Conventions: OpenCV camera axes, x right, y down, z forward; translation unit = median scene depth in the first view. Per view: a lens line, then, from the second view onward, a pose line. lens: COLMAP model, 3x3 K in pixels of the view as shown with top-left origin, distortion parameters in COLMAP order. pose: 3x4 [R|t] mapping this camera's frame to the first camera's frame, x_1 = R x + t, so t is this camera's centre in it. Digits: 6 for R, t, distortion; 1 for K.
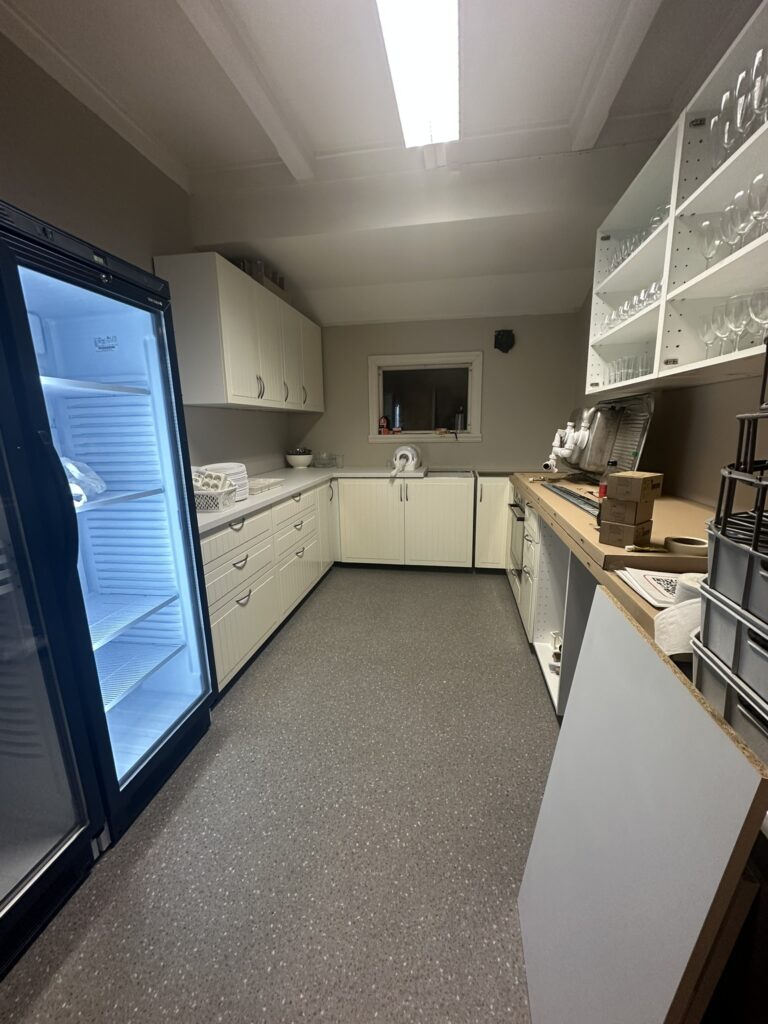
lens RADIAL K [[404.0, 0, 376.3], [0, 404.0, 517.4], [0, 0, 1]] dist [-0.010494, 0.001869]
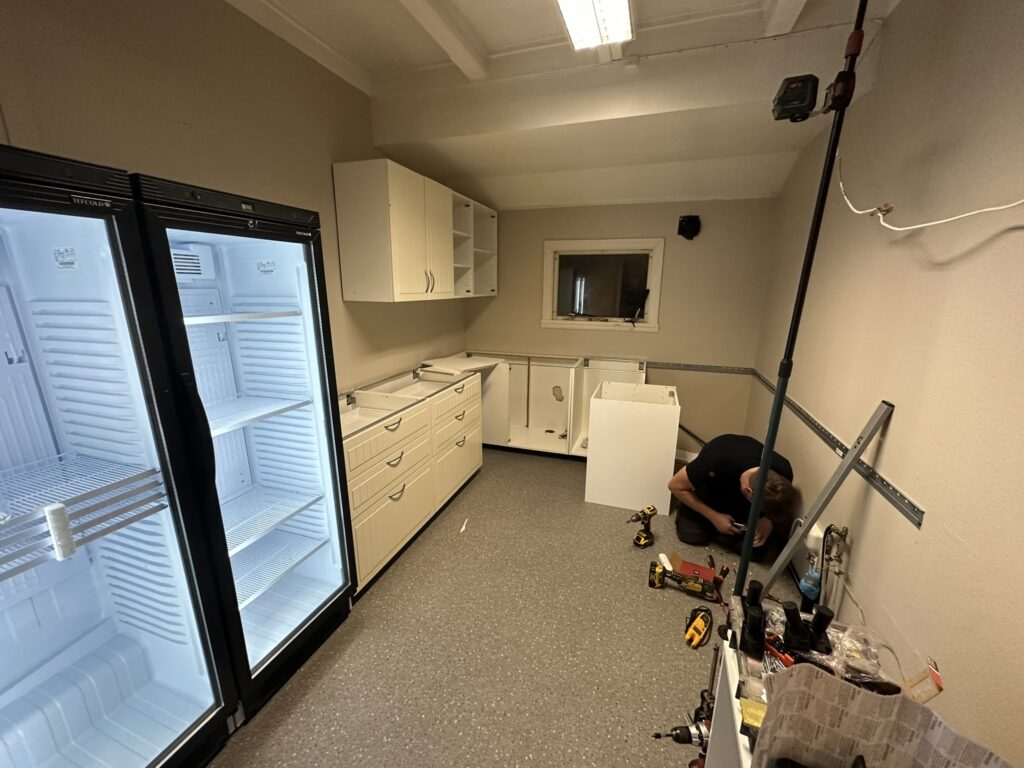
lens RADIAL K [[404.0, 0, 514.7], [0, 404.0, 381.9], [0, 0, 1]] dist [-0.010494, 0.001869]
pose [[0.989842, 0.057919, -0.129843, 0.114038], [-0.055540, 0.998217, 0.021870, -0.151646], [0.130878, -0.014436, 0.991293, 0.015082]]
